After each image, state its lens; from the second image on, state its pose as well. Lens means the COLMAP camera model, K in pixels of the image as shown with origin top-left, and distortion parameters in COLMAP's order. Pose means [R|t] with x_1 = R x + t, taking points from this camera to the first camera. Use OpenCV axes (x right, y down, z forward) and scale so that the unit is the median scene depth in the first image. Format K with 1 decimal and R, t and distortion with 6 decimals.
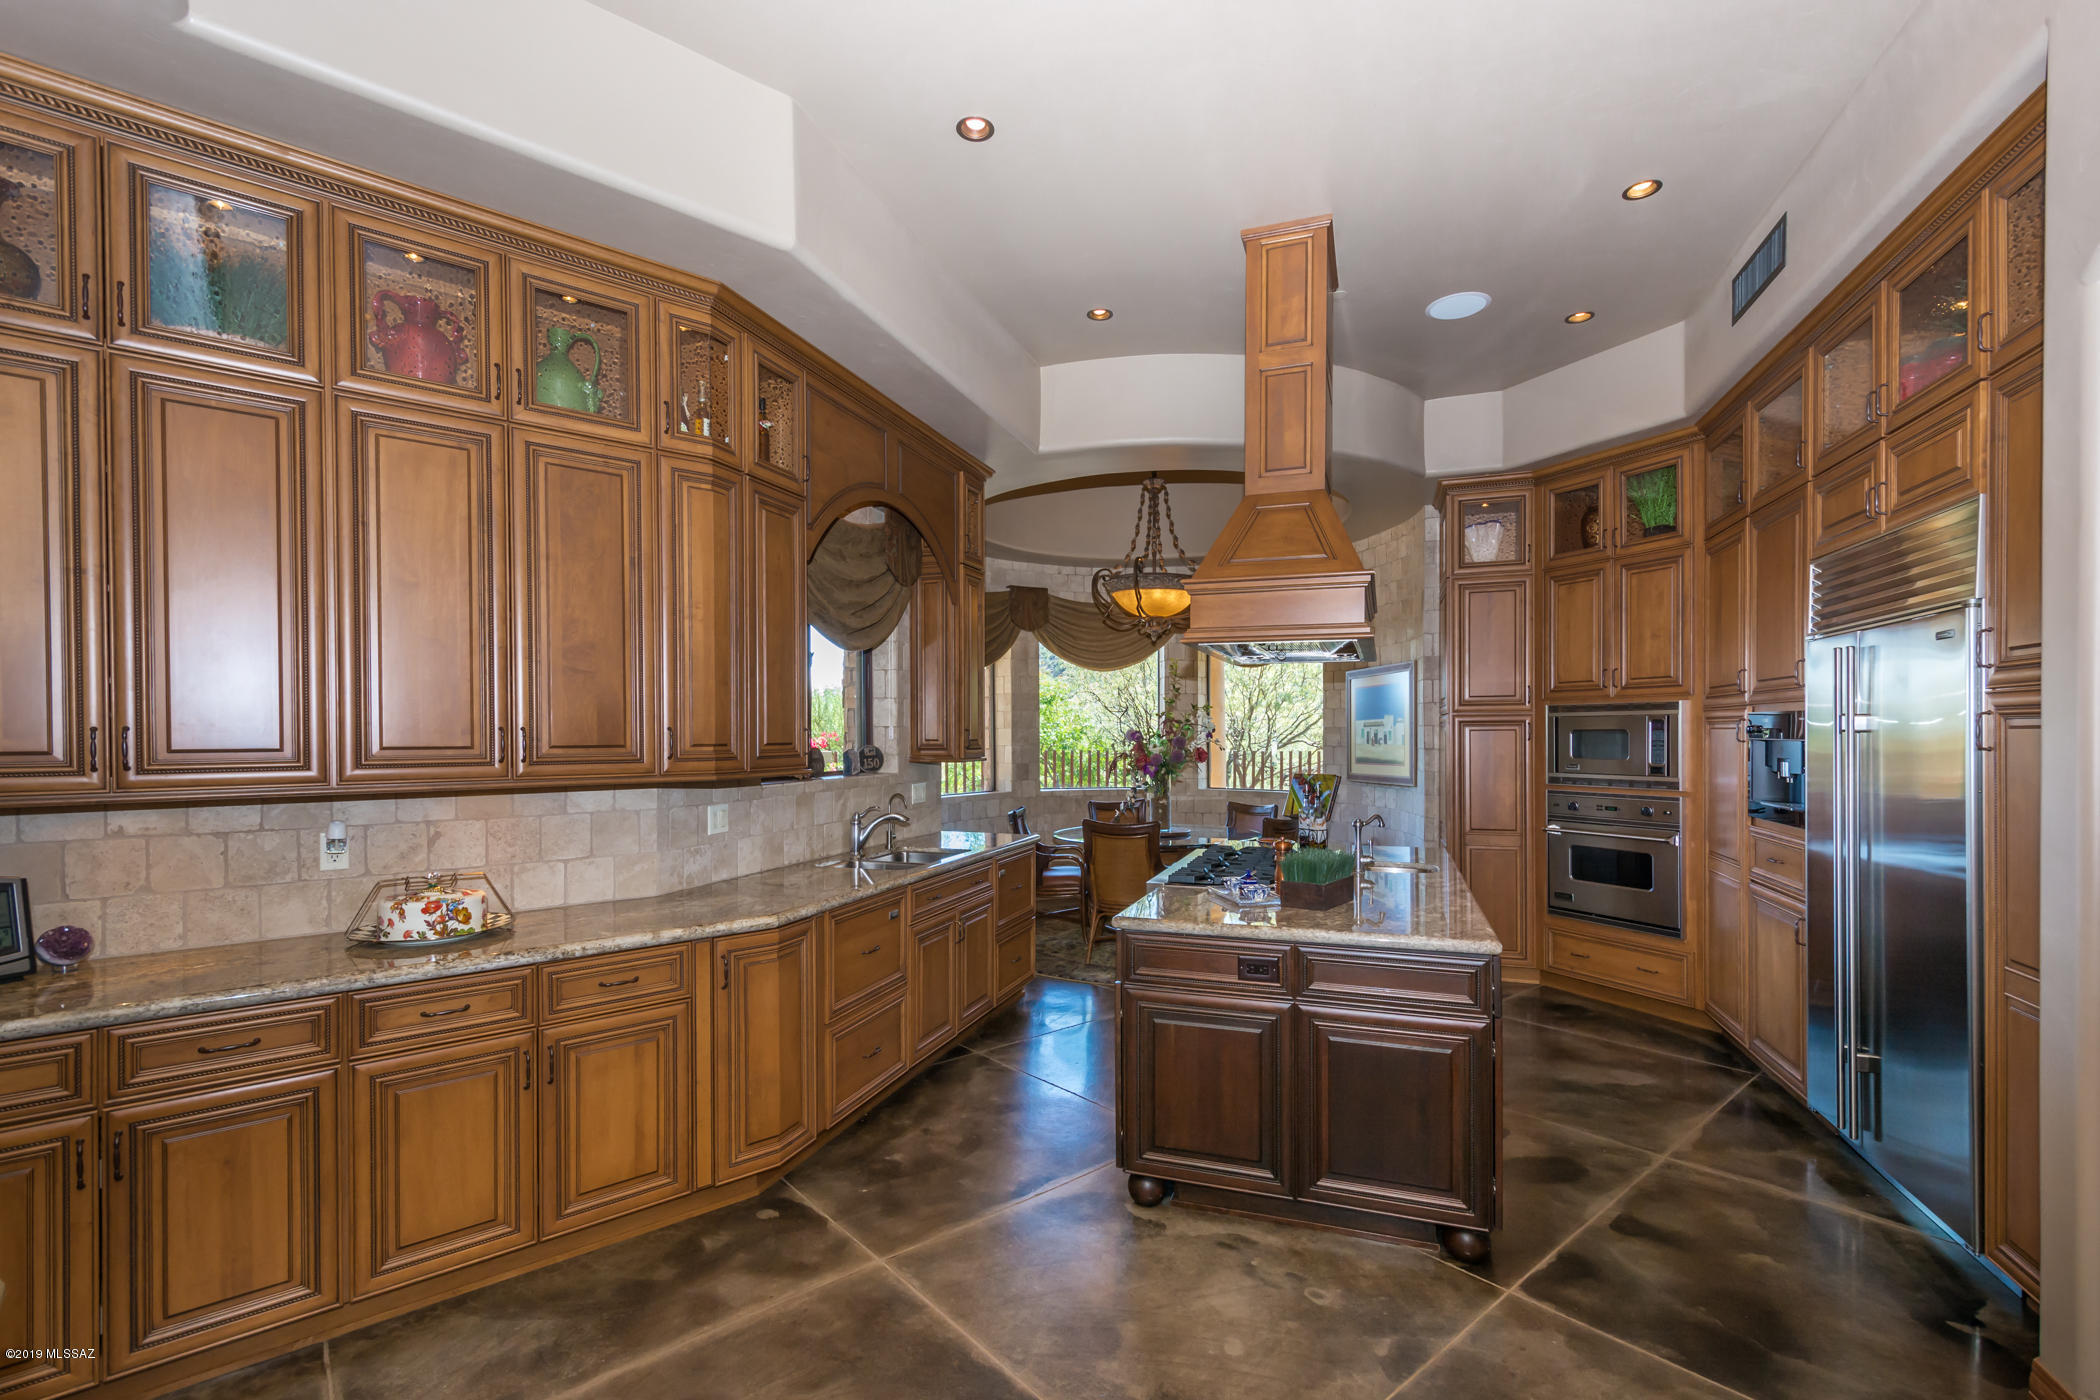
lens RADIAL K [[921.3, 0, 1050.3], [0, 921.3, 738.2], [0, 0, 1]] dist [0.000803, 0.000069]
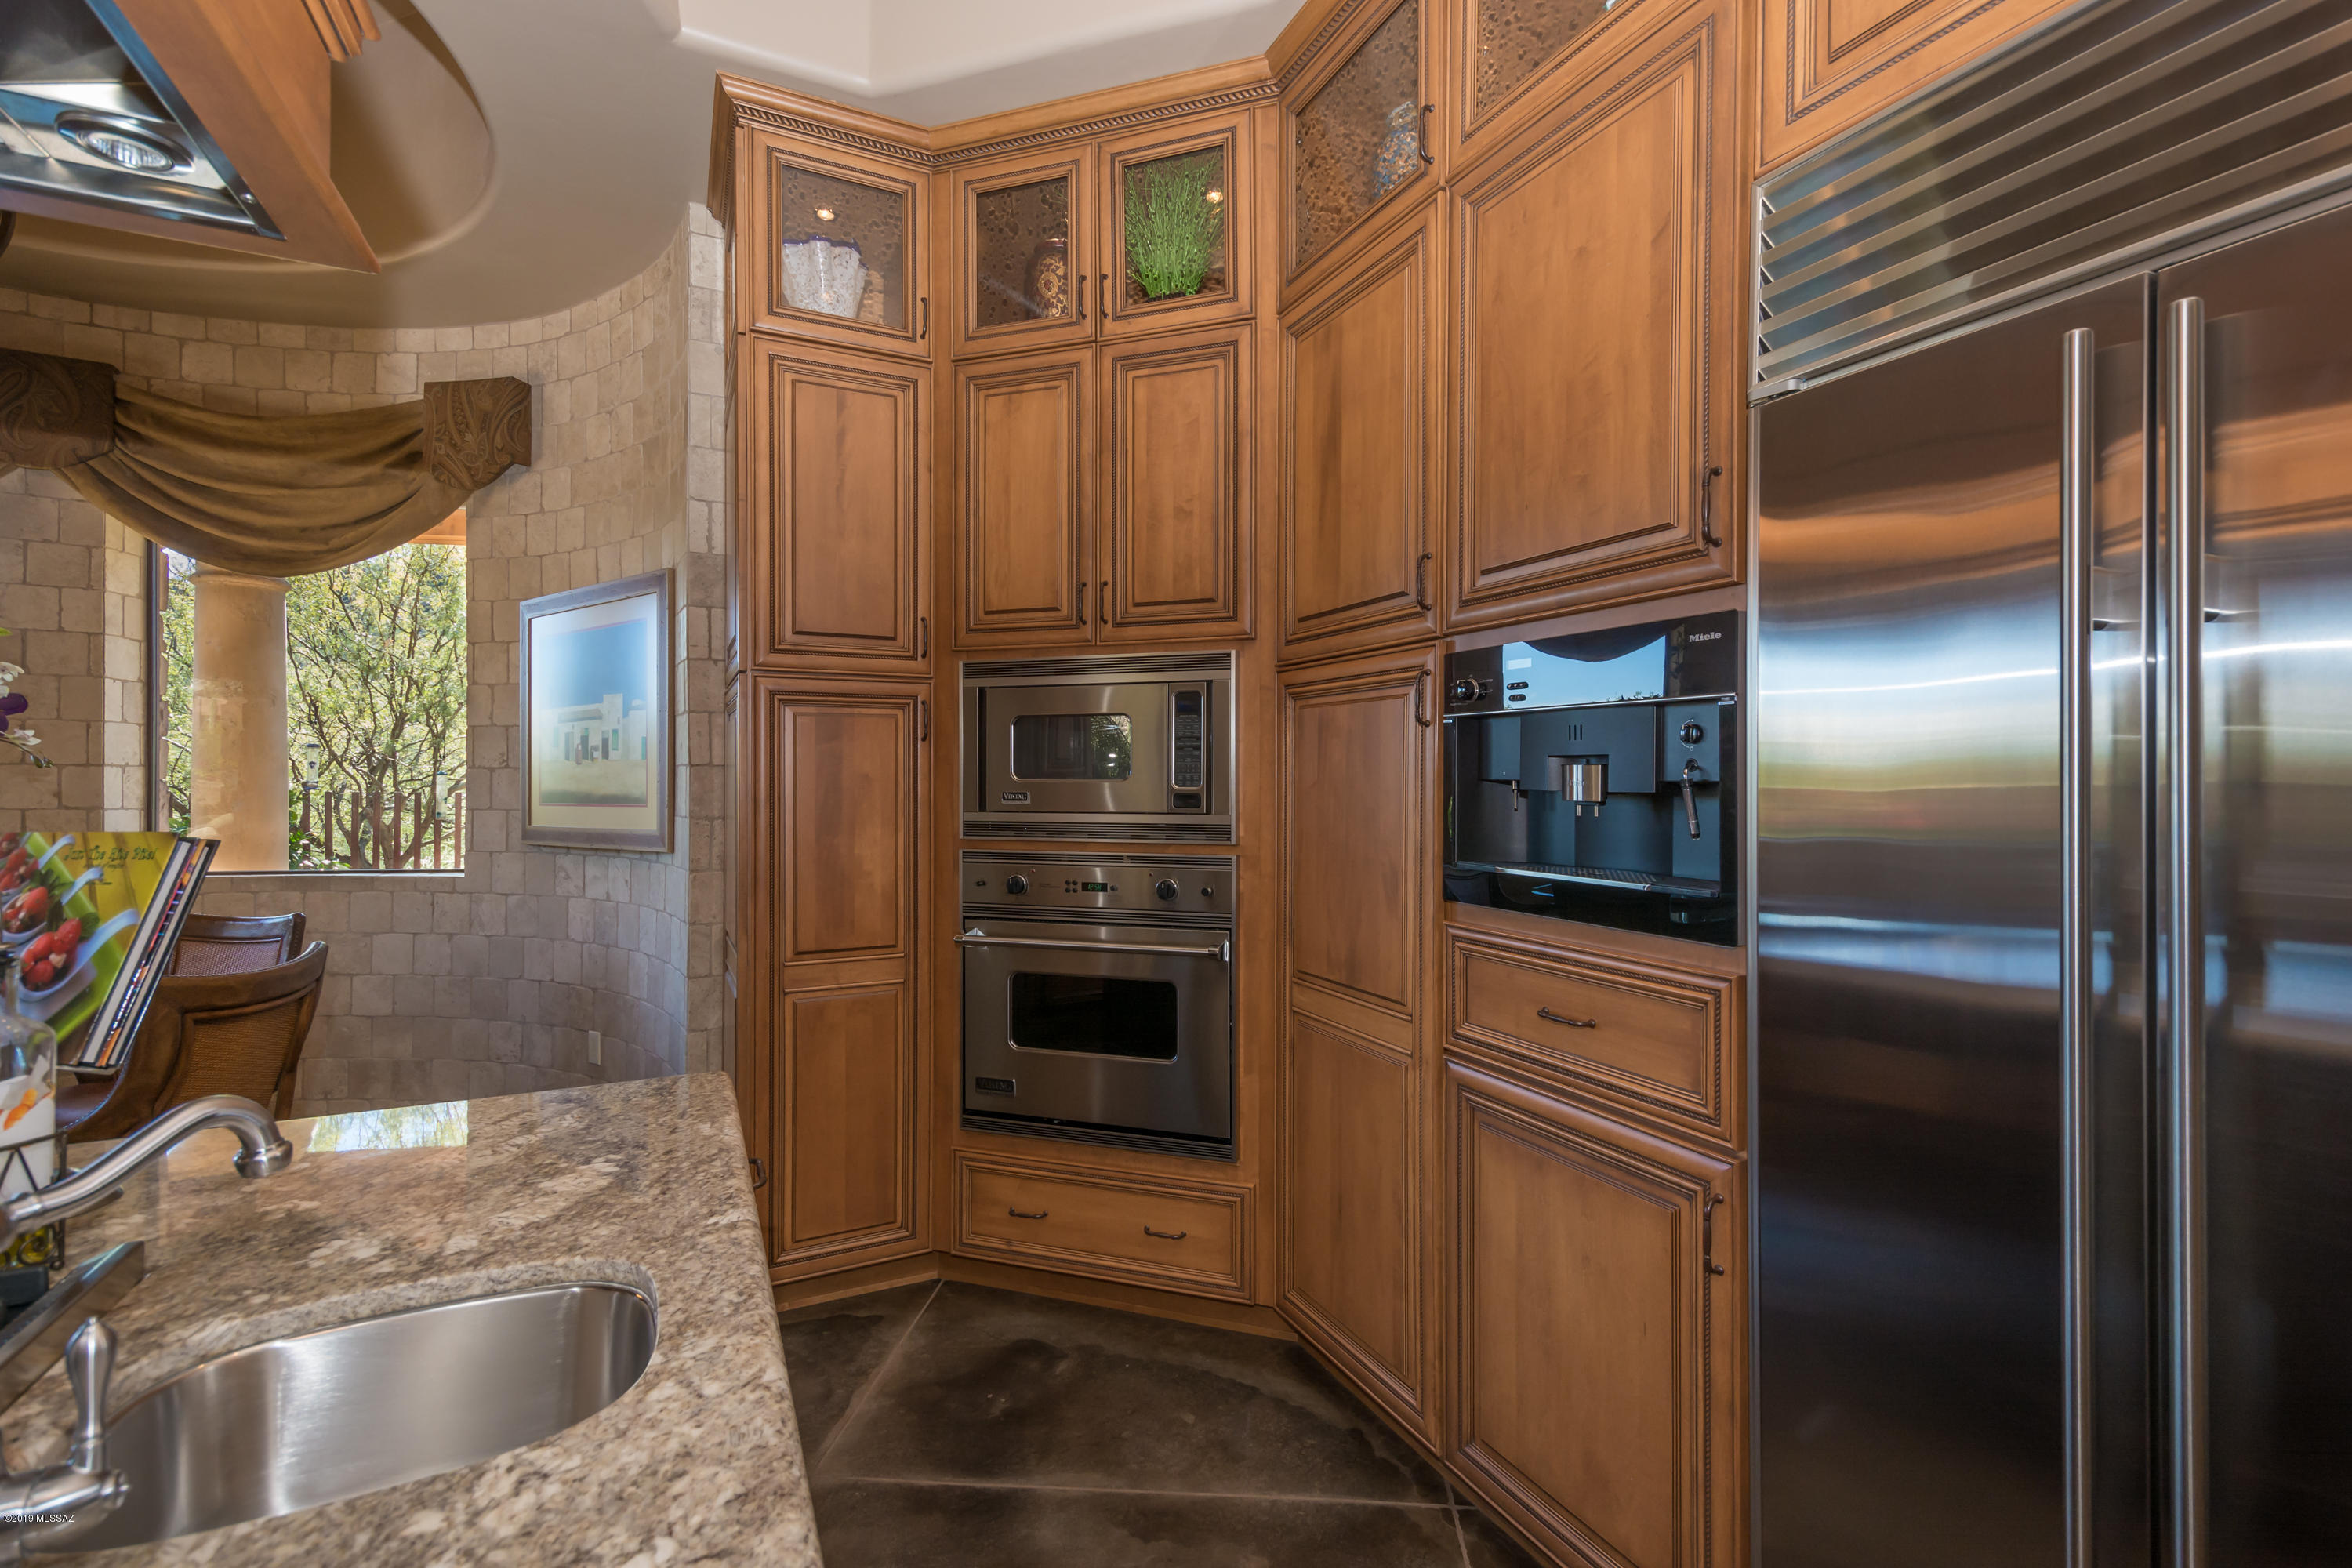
lens RADIAL K [[1035.9, 0, 1176.0], [0, 1035.9, 784.0], [0, 0, 1]] dist [0.015409, 0.000032]
pose [[0.702834, 0.002775, 0.711348, 0.249689], [-0.000818, 0.999995, -0.003094, 0.024702], [-0.711353, 0.001592, 0.702833, 0.562449]]
